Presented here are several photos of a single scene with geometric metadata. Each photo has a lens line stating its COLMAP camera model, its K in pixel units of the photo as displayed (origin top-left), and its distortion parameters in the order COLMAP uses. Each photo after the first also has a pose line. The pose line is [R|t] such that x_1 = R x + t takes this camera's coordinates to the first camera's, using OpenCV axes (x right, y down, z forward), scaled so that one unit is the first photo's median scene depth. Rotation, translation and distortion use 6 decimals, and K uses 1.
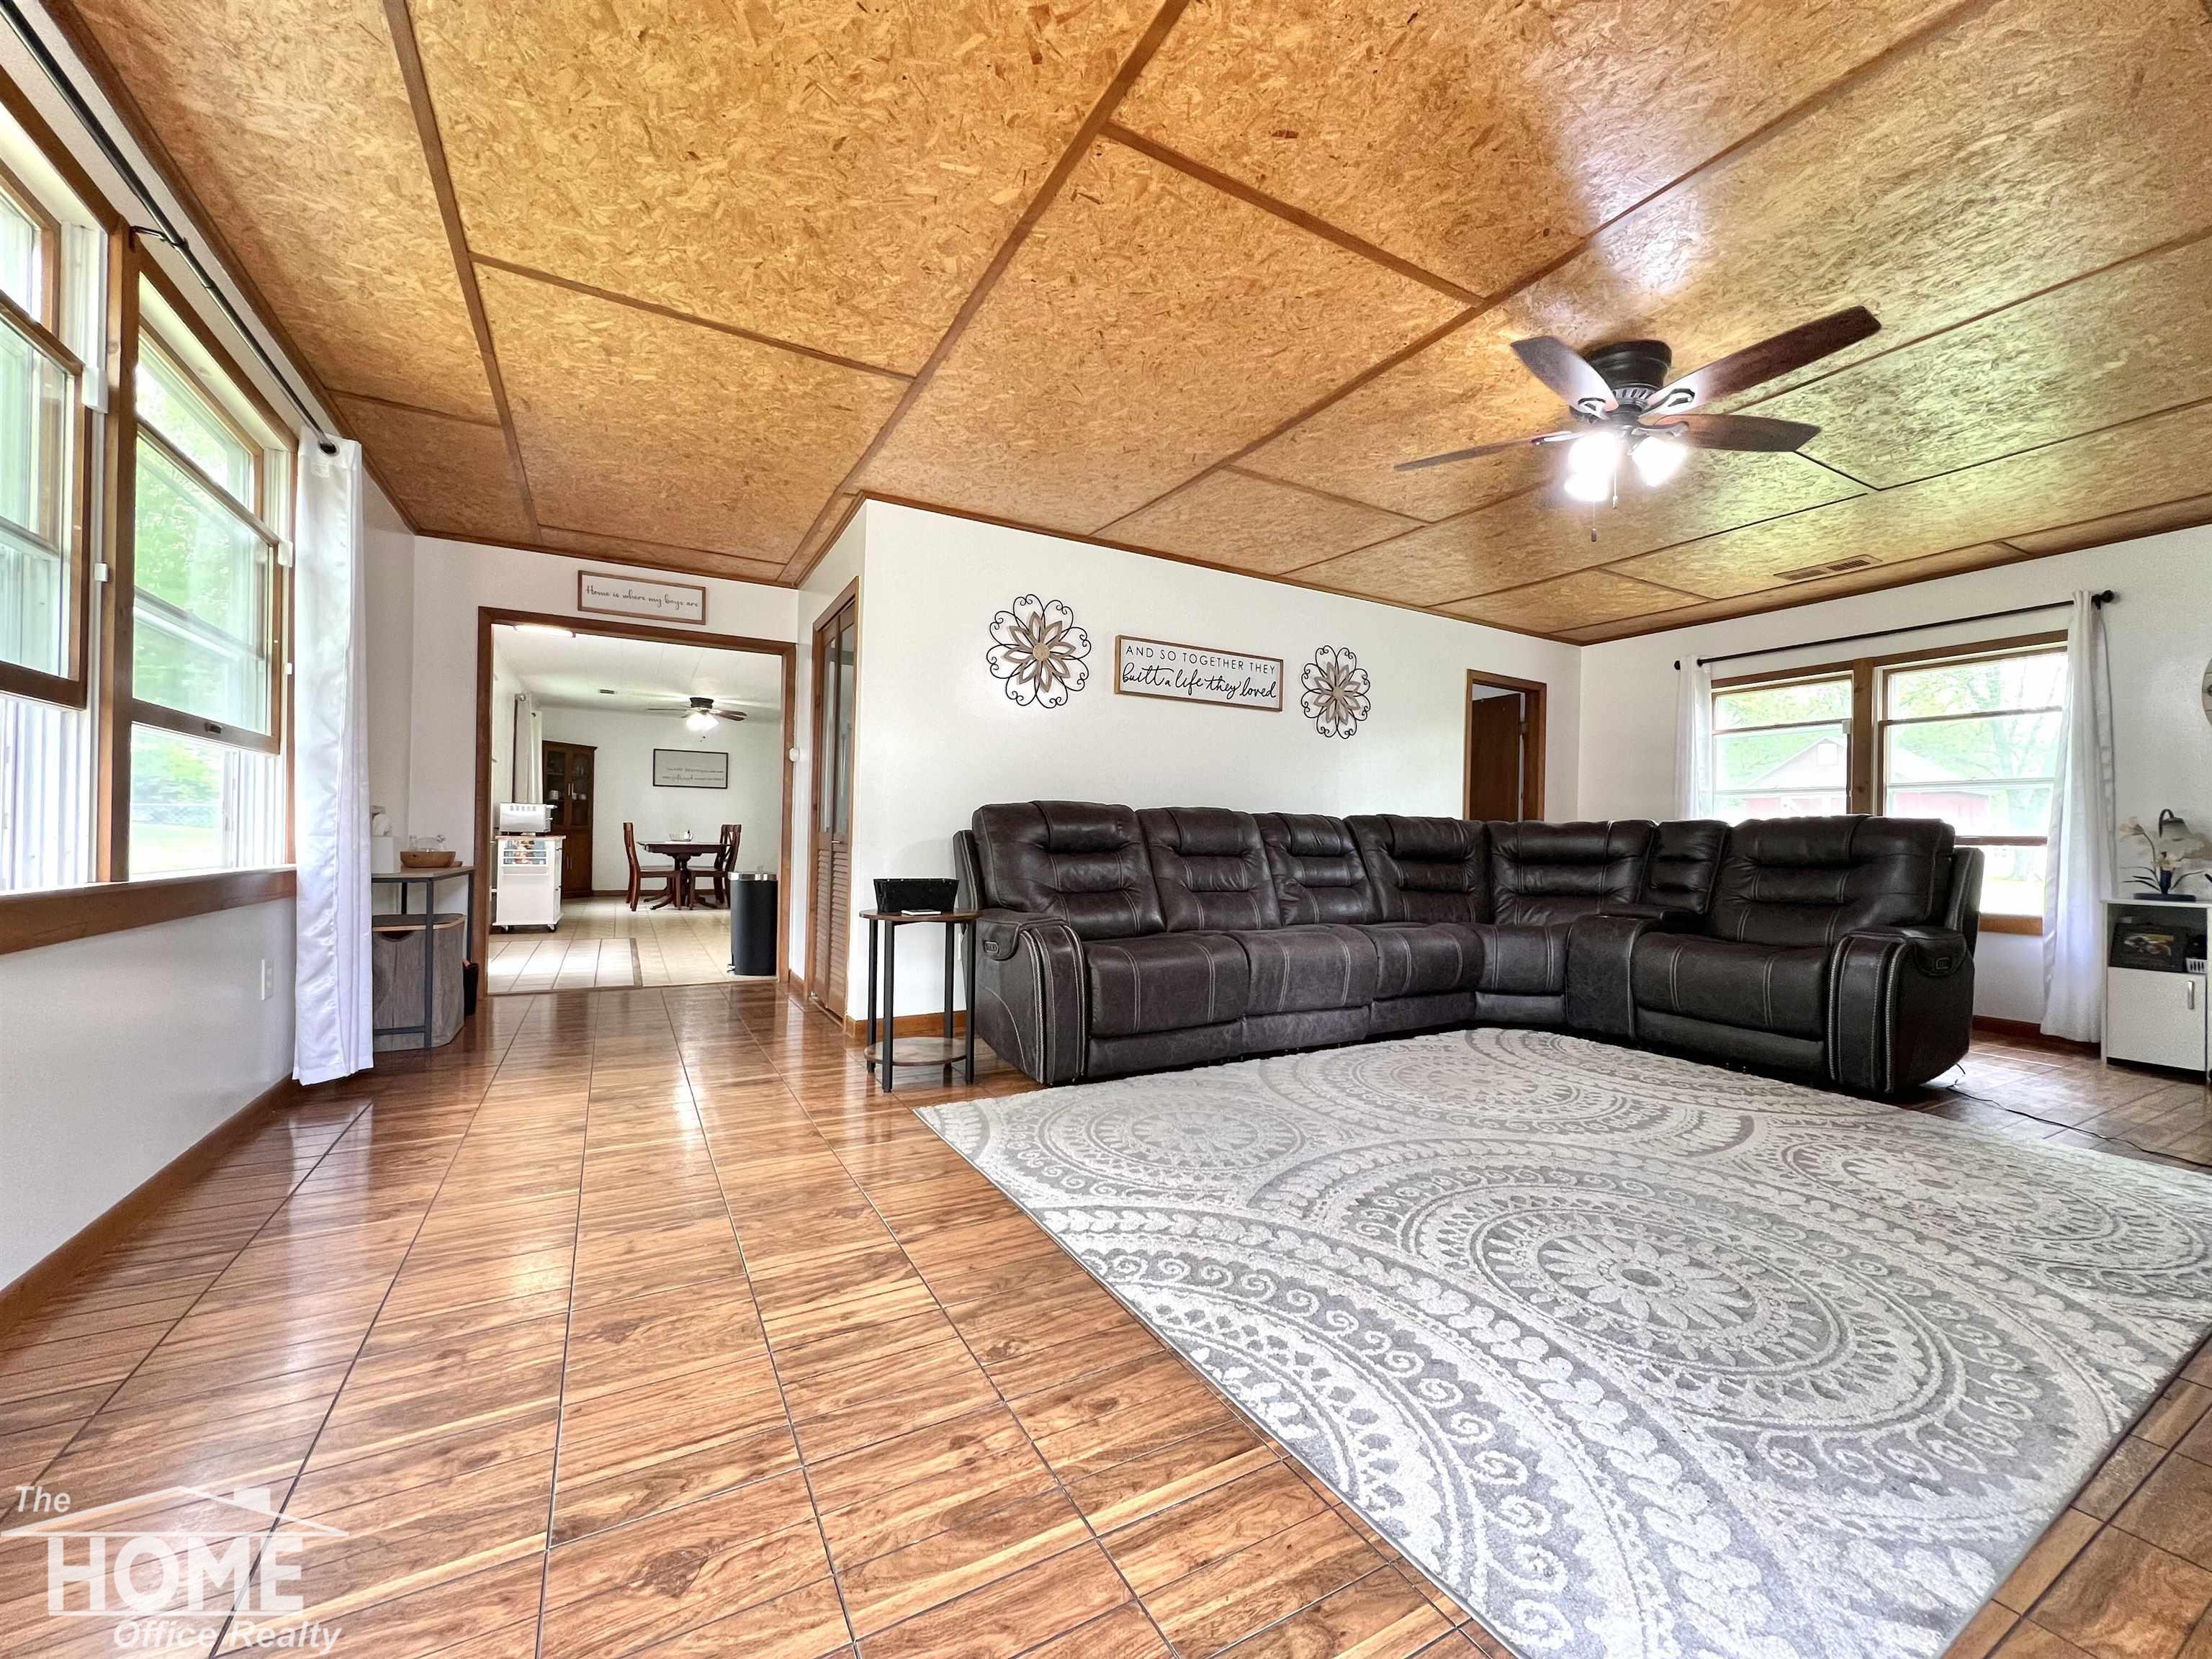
lens RADIAL K [[884.5, 0, 1111.2], [0, 884.5, 827.1], [0, 0, 1]] dist [-0.002289, 0.001603]
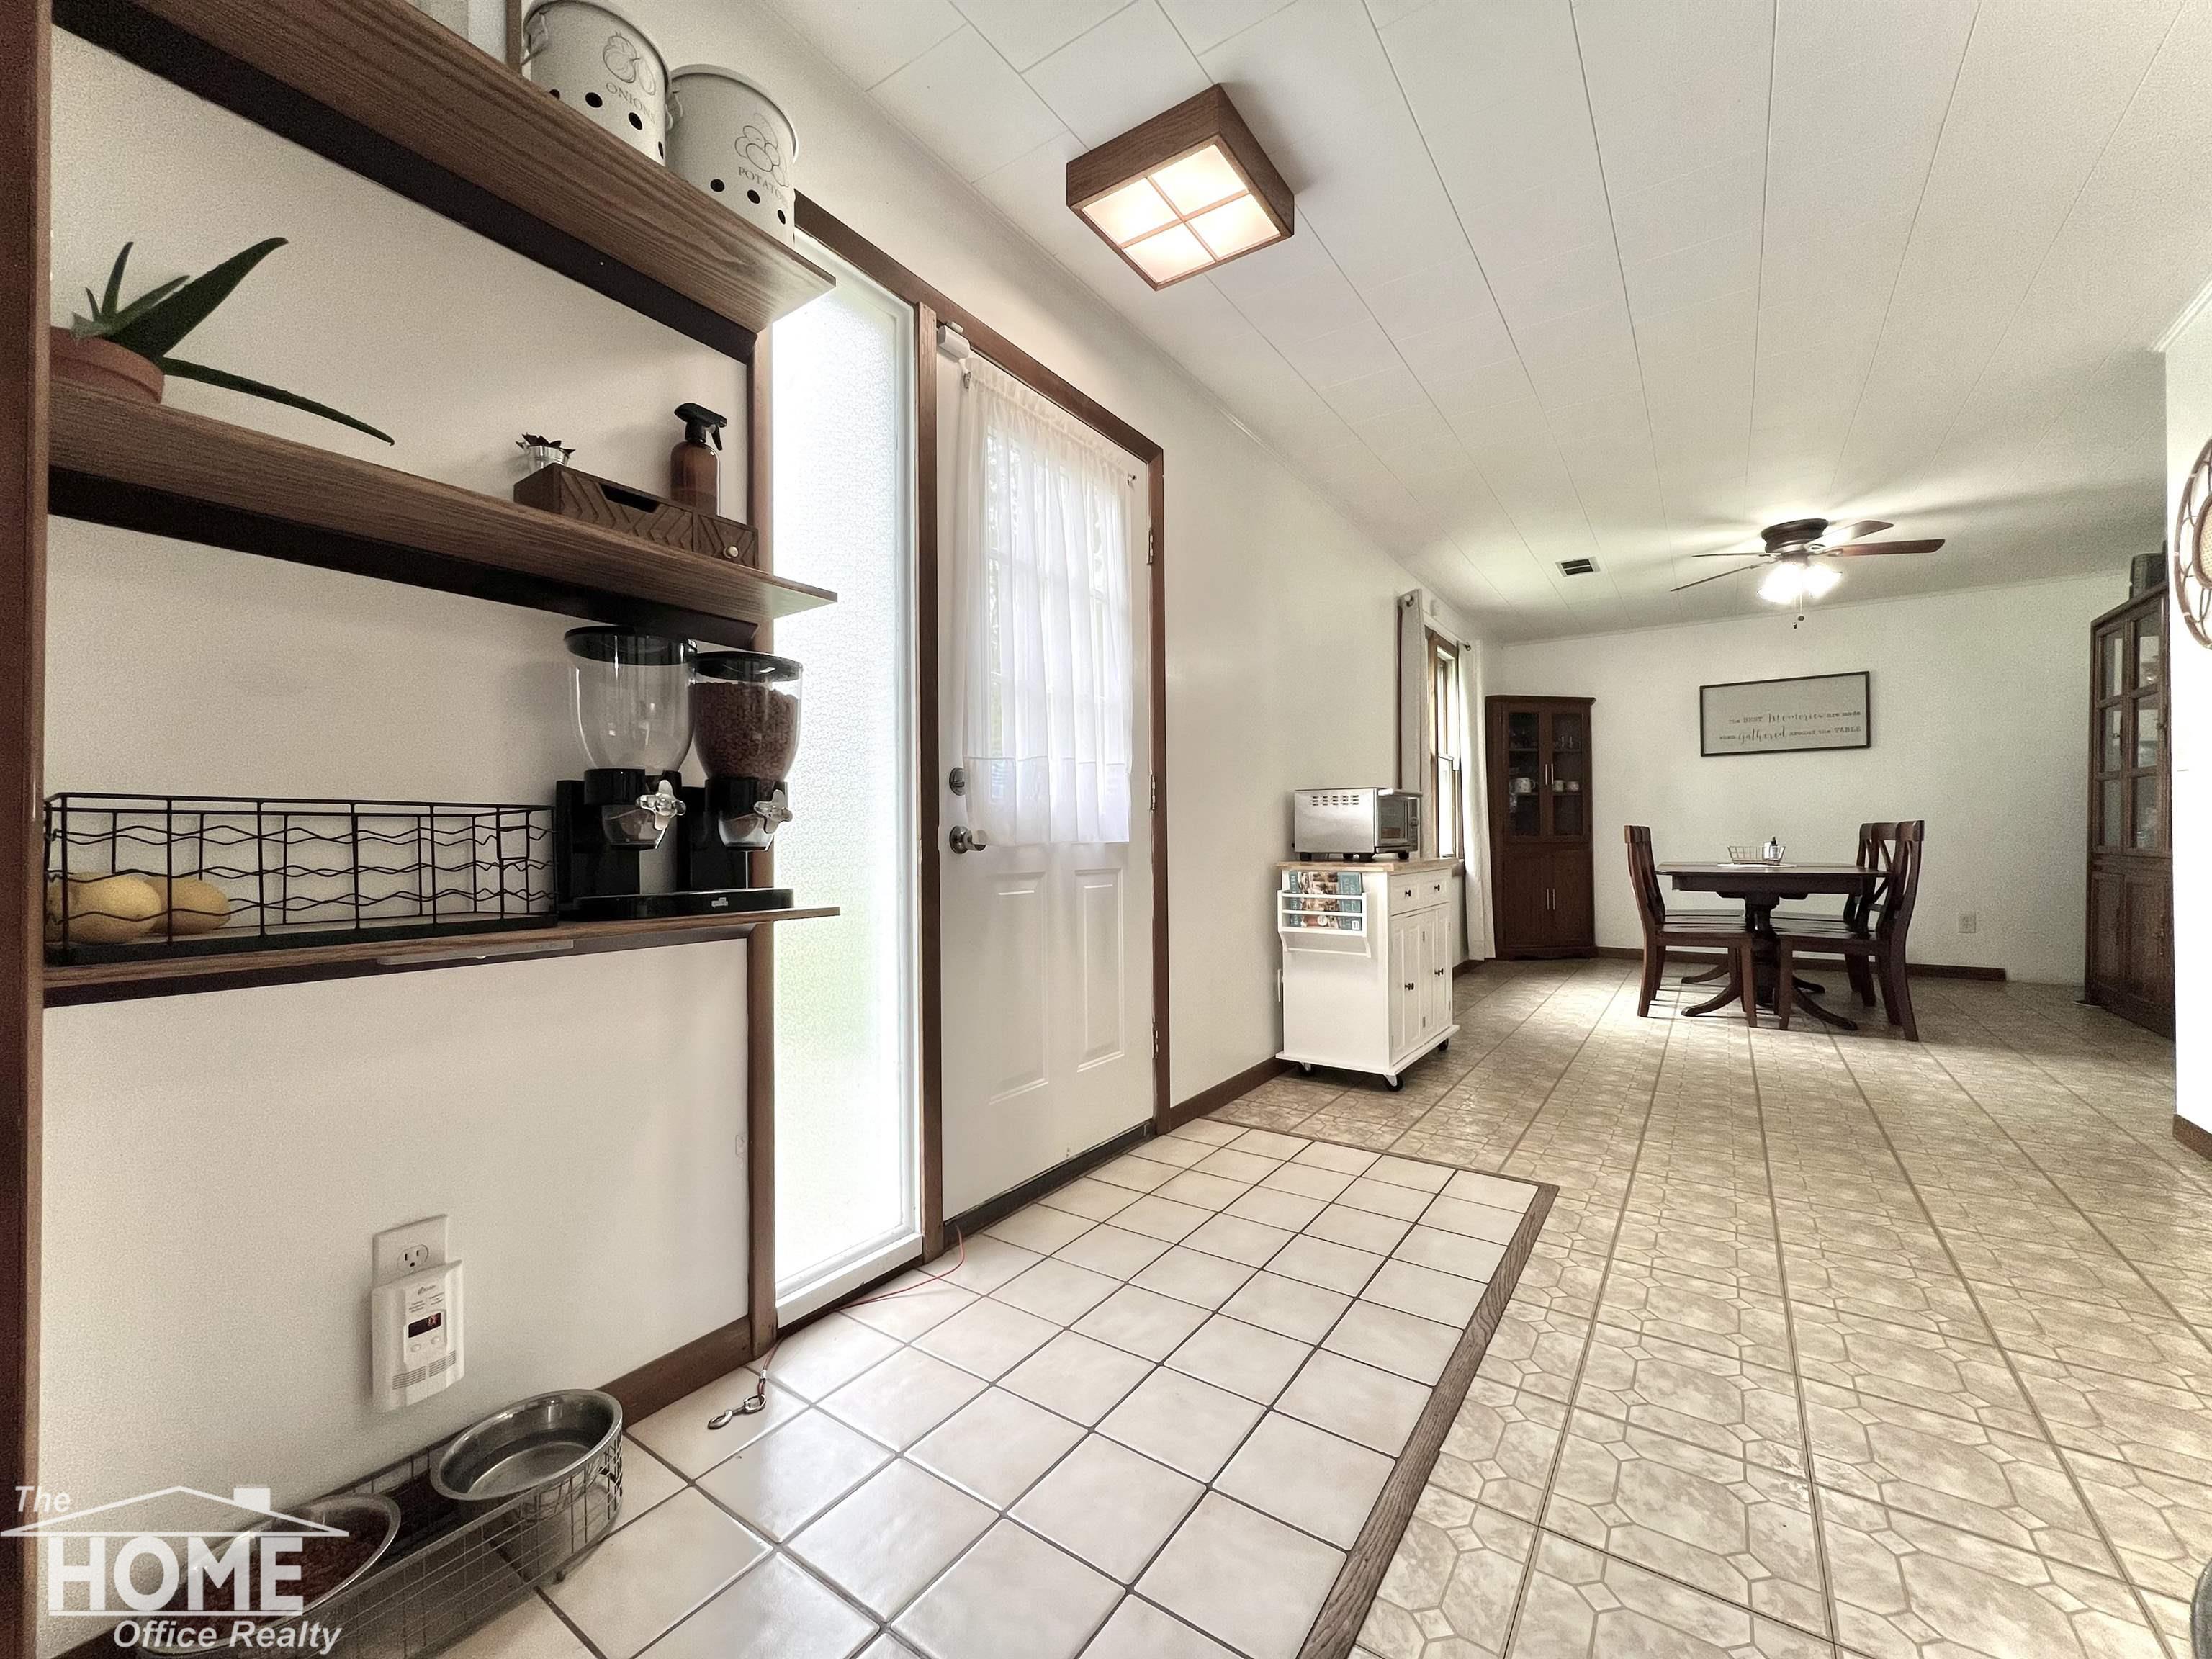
lens RADIAL K [[884.1, 0, 1106.4], [0, 884.1, 837.8], [0, 0, 1]] dist [-0.003220, 0.000300]
pose [[0.439443, -0.025030, -0.897921, -0.833198], [0.025797, 0.999551, -0.015238, 0.004076], [0.897900, -0.016468, 0.439892, 1.854135]]
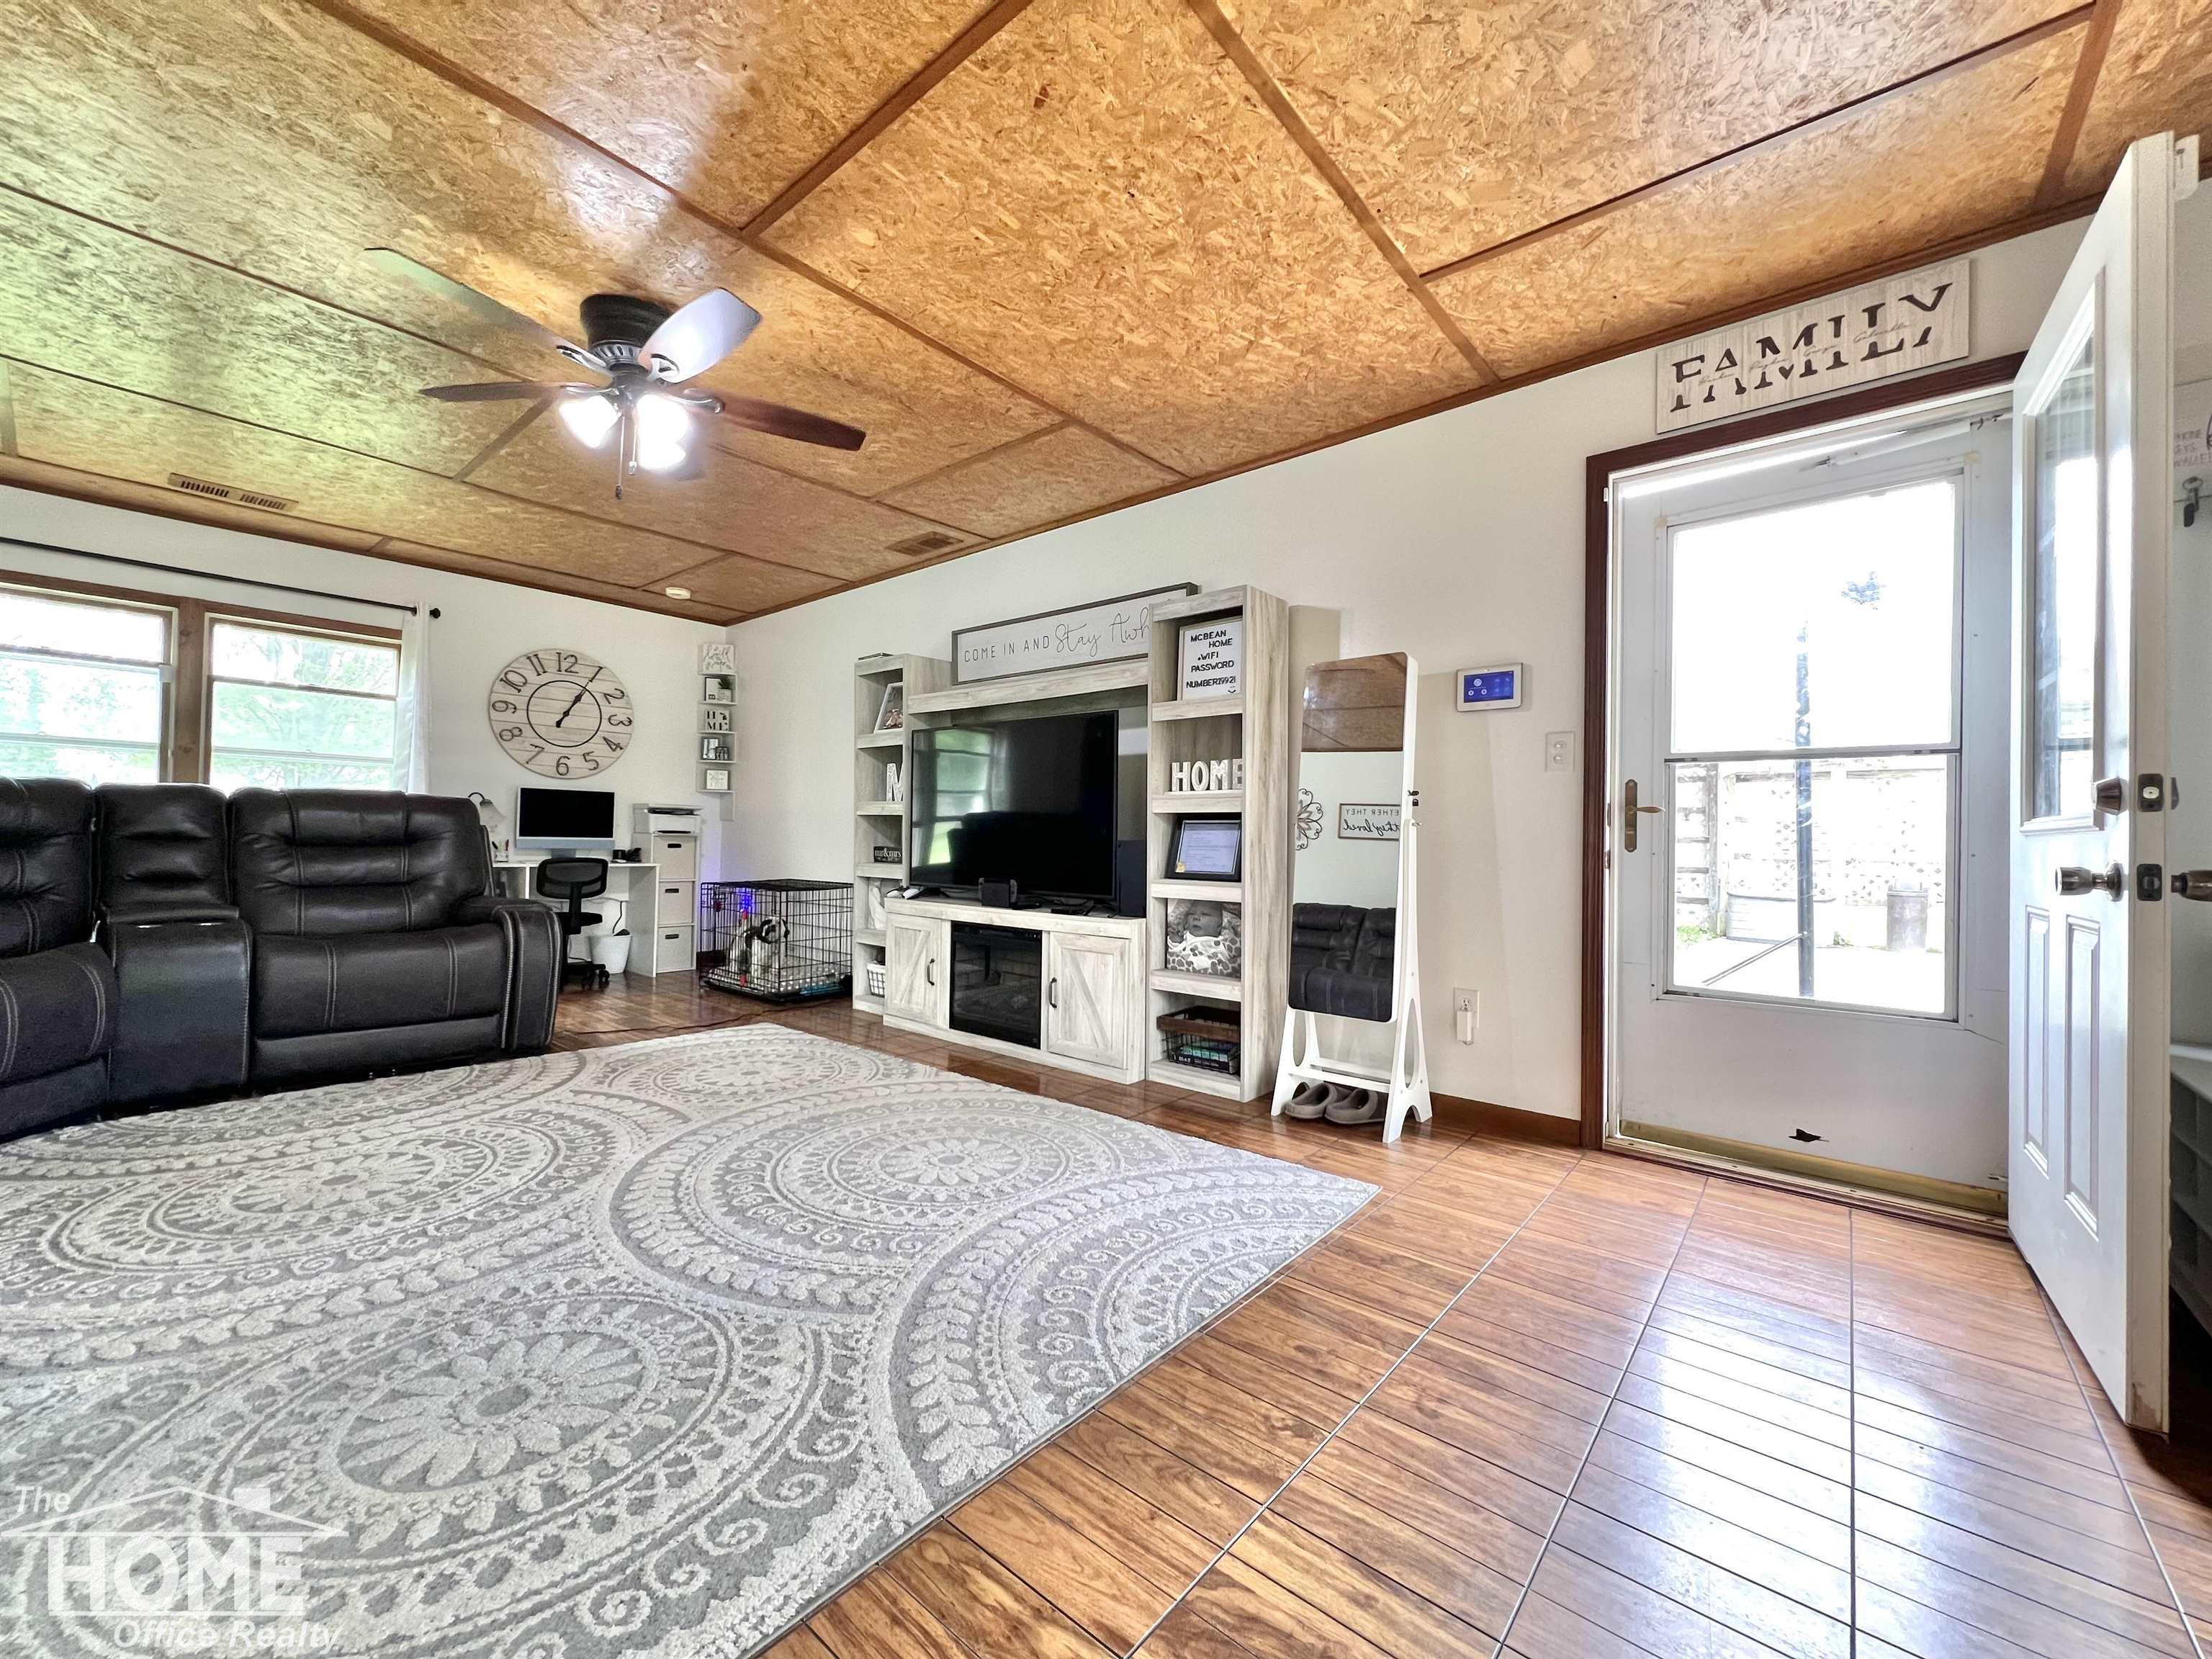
lens RADIAL K [[884.5, 0, 1104.3], [0, 884.5, 826.0], [0, 0, 1]] dist [-0.002289, 0.001603]
pose [[-0.345535, -0.009545, 0.938357, -0.476574], [-0.041530, 0.999124, -0.005129, -0.002759], [-0.937487, -0.040742, -0.345628, 0.811487]]
